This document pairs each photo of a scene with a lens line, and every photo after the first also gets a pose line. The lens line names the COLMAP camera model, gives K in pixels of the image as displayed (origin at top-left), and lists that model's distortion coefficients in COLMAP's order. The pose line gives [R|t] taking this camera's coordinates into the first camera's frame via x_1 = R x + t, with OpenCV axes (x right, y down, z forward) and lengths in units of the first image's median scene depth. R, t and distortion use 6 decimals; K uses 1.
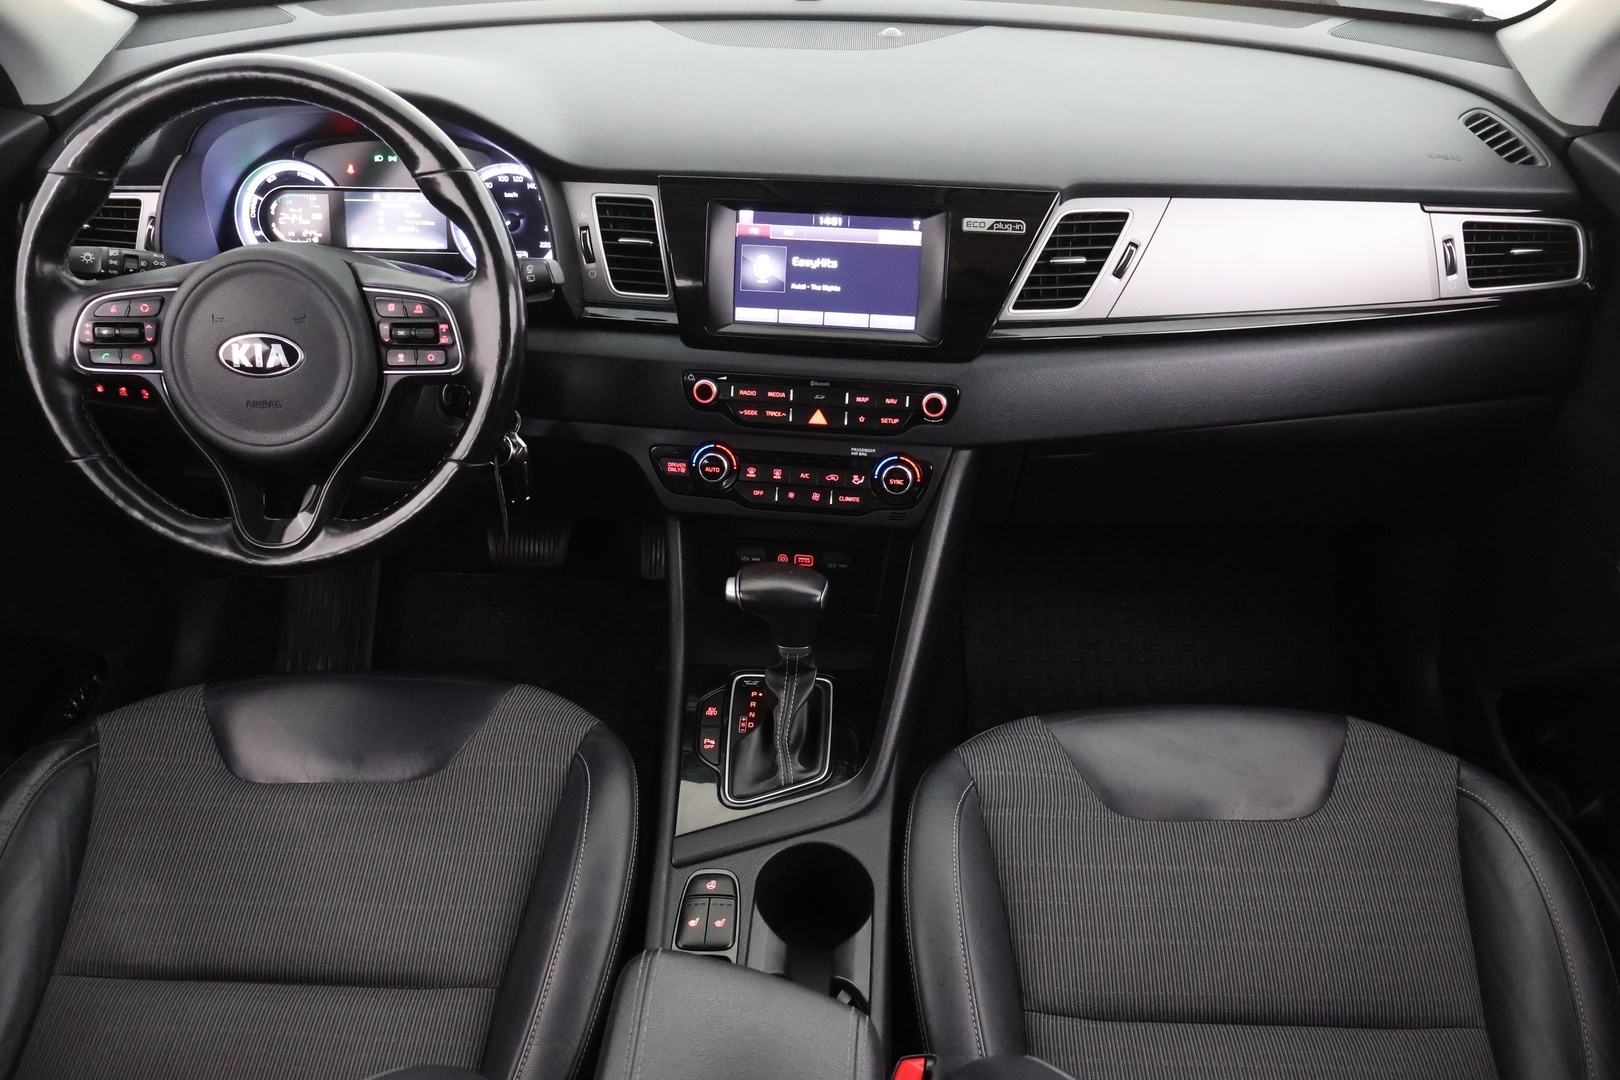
lens RADIAL K [[1333.0, 0, 804.4], [0, 1333.0, 510.4], [0, 0, 1]] dist [-0.001504, 0.002266]
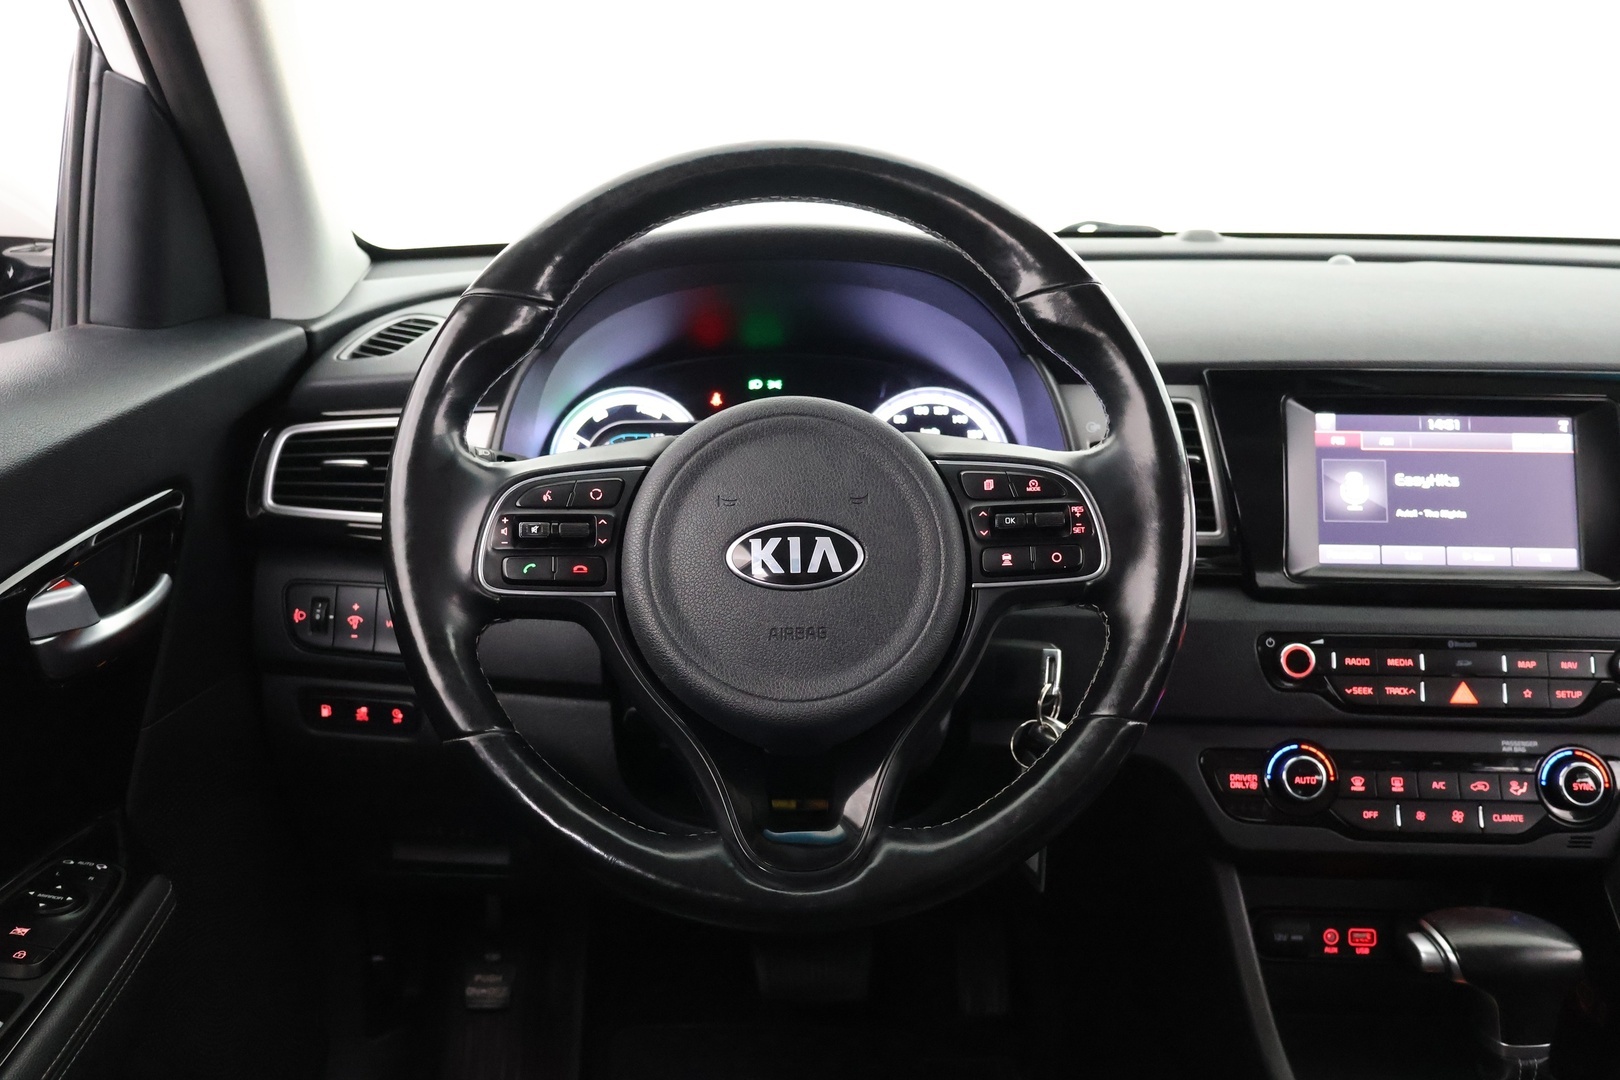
lens RADIAL K [[1406.4, 0, 810.0], [0, 1406.4, 540.0], [0, 0, 1]] dist [-0.000968, 0.004160]
pose [[0.996516, -0.014980, 0.082041, -0.384011], [0.040932, 0.944953, -0.324637, 0.076987], [-0.072662, 0.326864, 0.942274, 0.316131]]
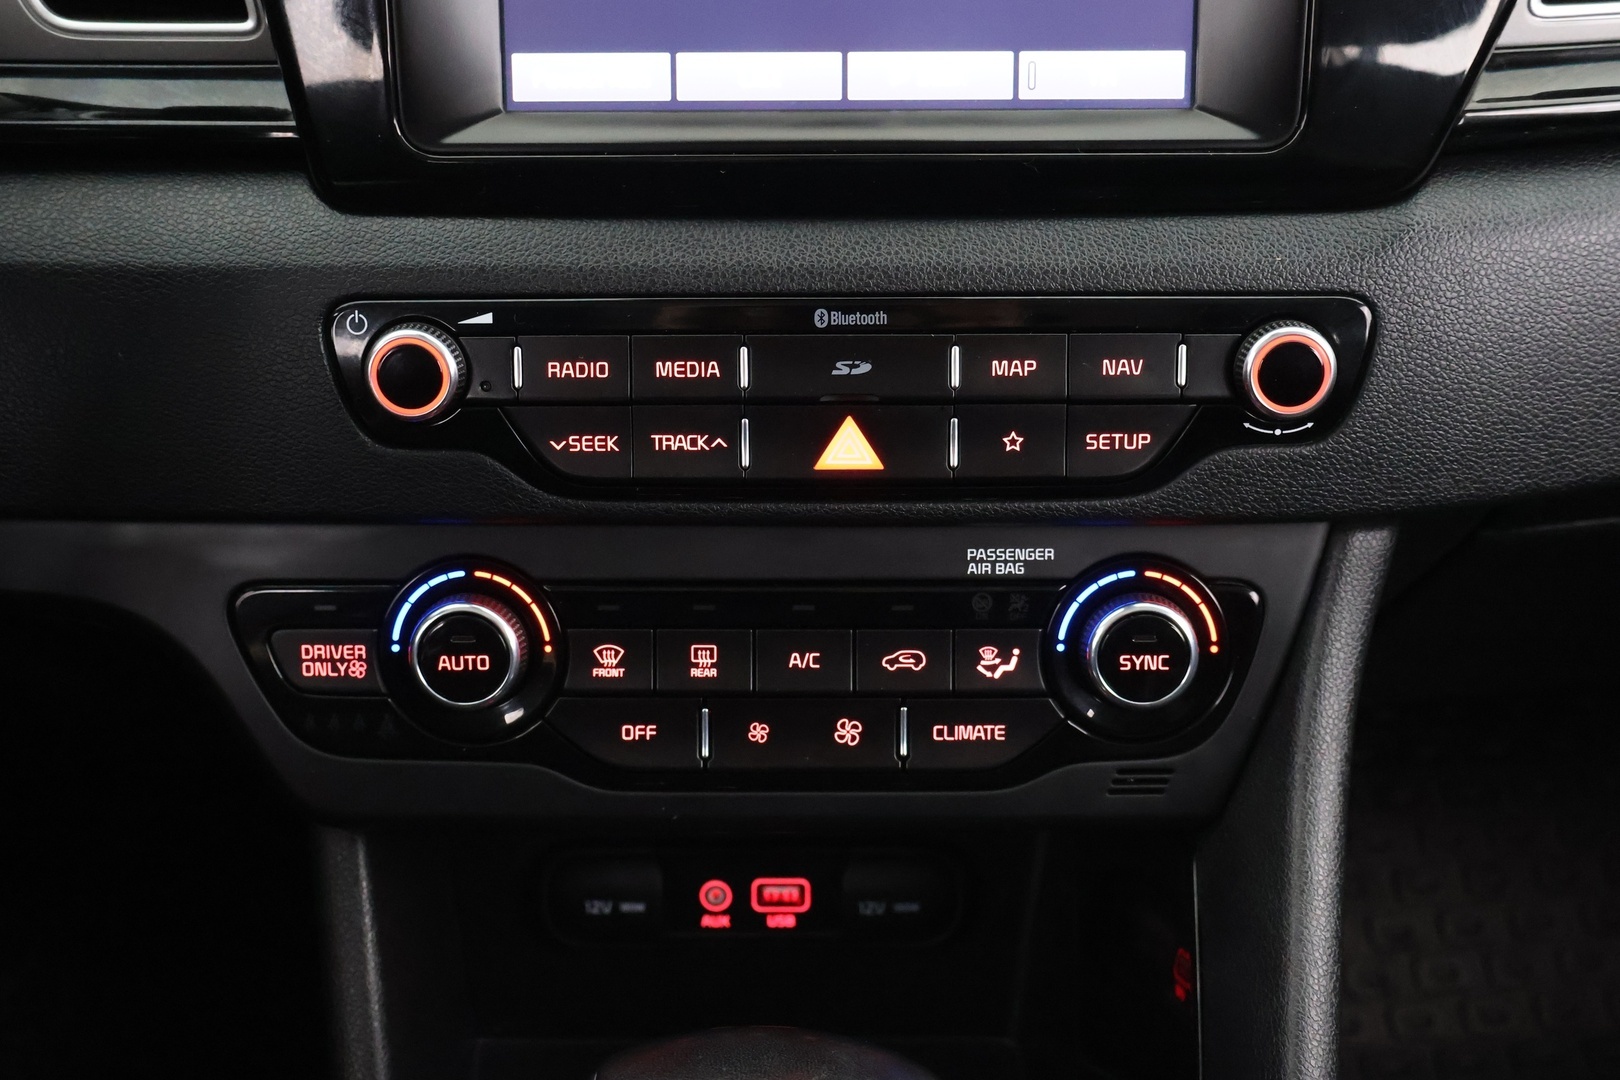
lens RADIAL K [[1771.3, 0, 800.0], [0, 1771.3, 517.4], [0, 0, 1]] dist [-0.023963, -0.029850]
pose [[0.993631, -0.066131, 0.091239, -0.032678], [0.069163, 0.997140, -0.030479, -0.045488], [-0.088962, 0.036595, 0.995363, 0.650260]]
